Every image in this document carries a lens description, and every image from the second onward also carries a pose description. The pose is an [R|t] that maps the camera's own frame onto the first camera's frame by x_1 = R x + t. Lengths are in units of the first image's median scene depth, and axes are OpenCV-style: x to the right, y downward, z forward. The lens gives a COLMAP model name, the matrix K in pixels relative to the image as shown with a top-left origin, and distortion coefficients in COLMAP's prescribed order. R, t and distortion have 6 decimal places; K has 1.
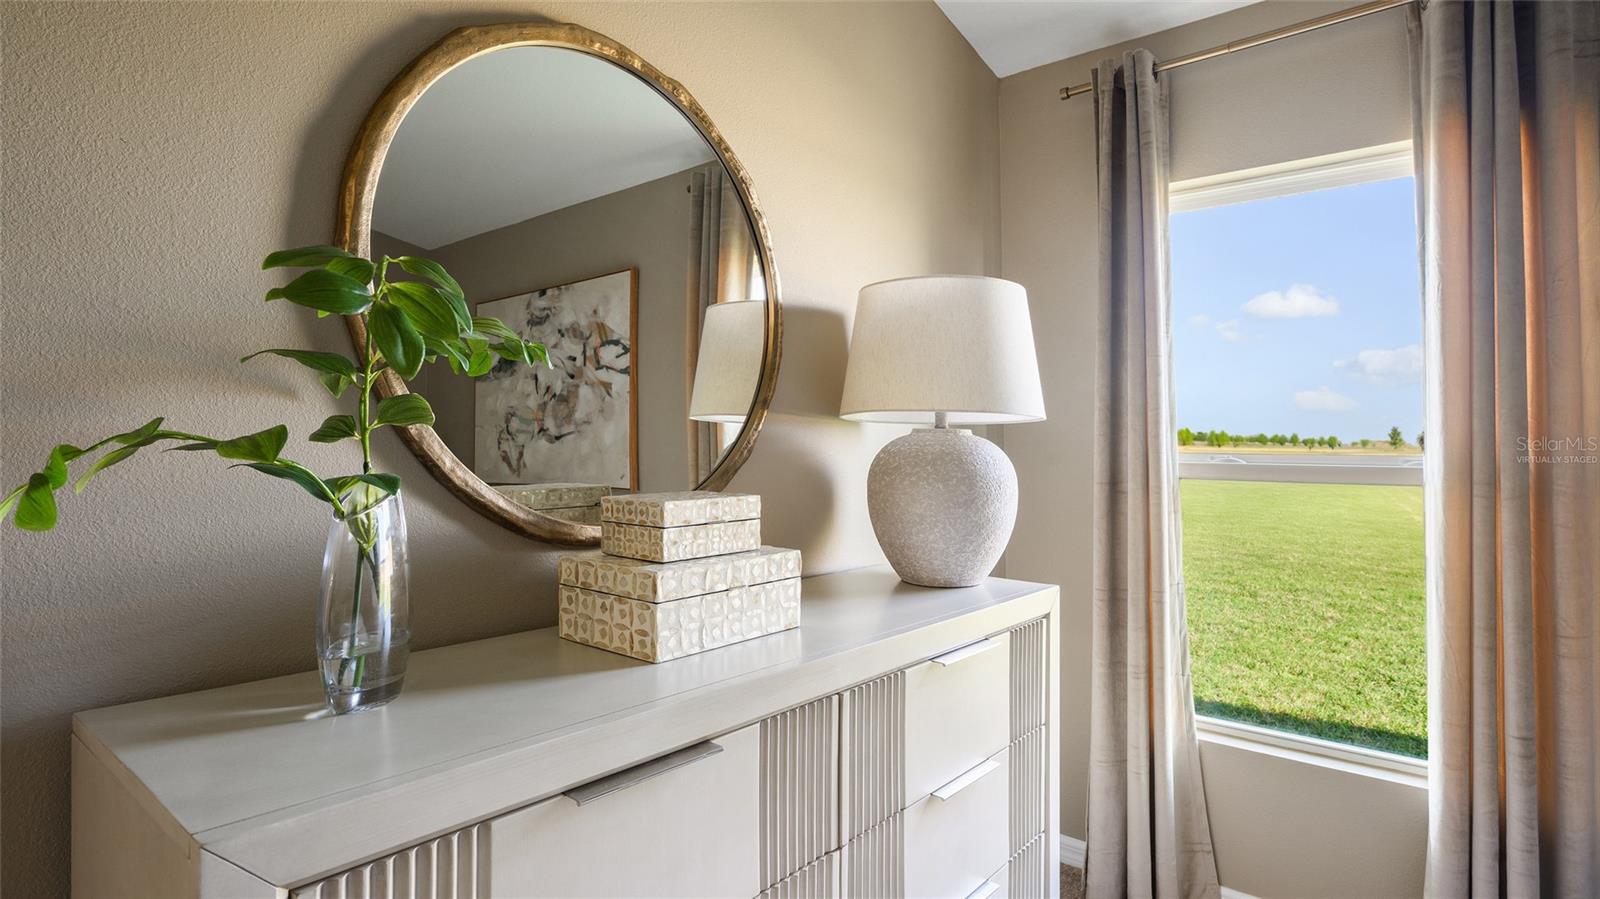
lens RADIAL K [[824.5, 0, 800.0], [0, 824.5, 449.5], [0, 0, 1]] dist [0.001639, 0.000238]
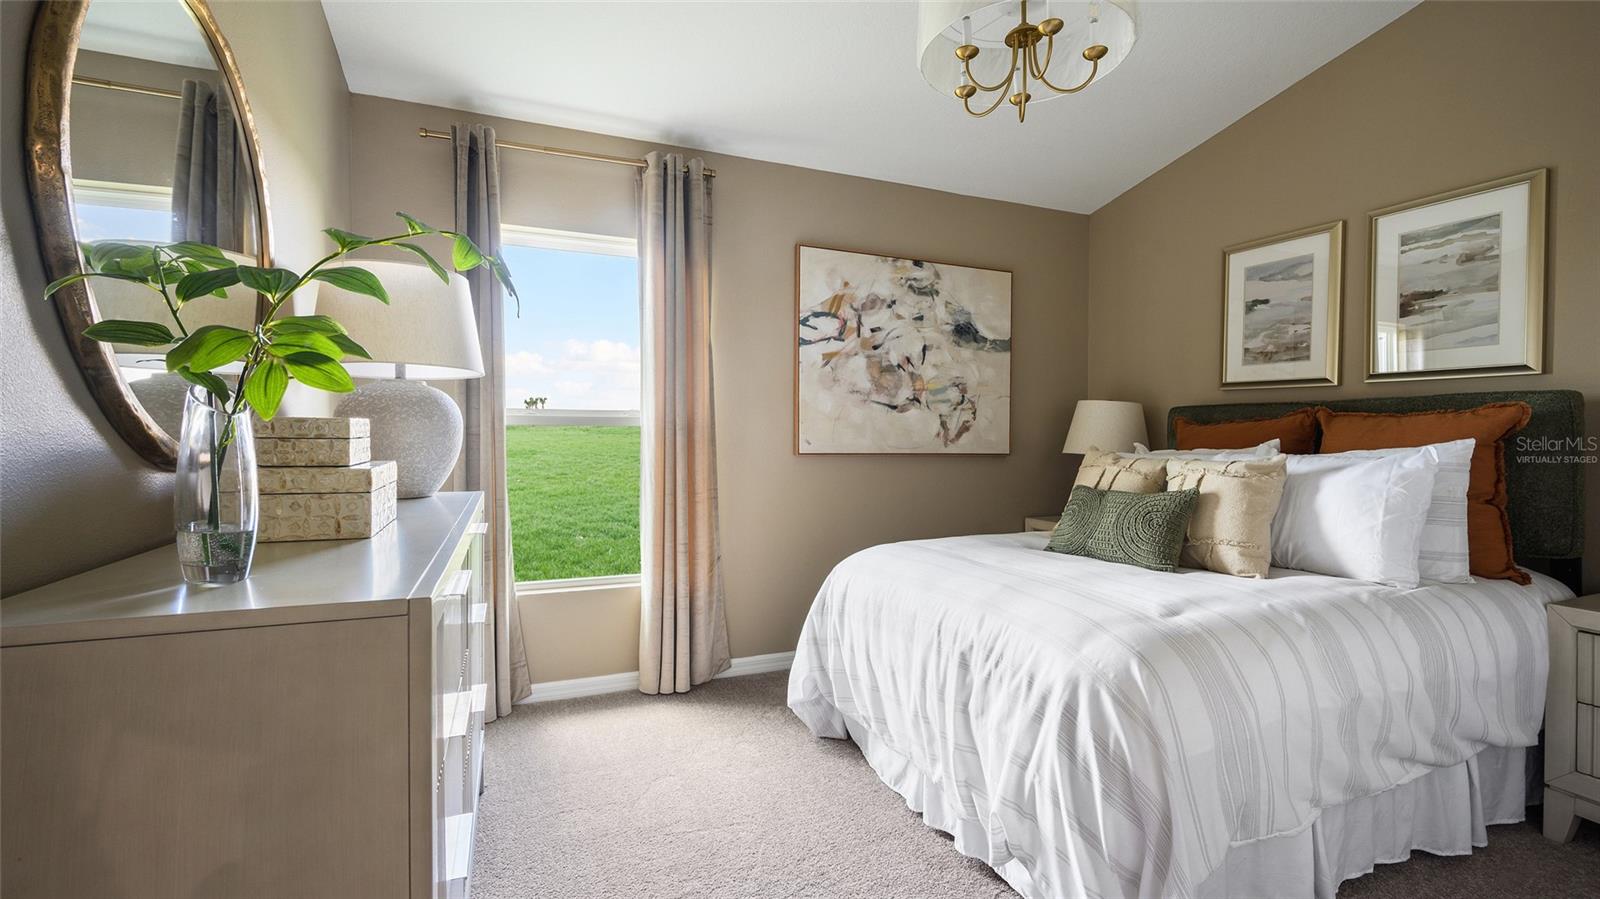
lens RADIAL K [[700.0, 0, 800.0], [0, 700.0, 449.5], [0, 0, 1]] dist [-0.000118, -0.000011]
pose [[0.474381, -0.031309, 0.879763, -0.539788], [0.003603, 0.999428, 0.033625, 0.053159], [-0.880312, -0.012781, 0.474223, -0.091668]]
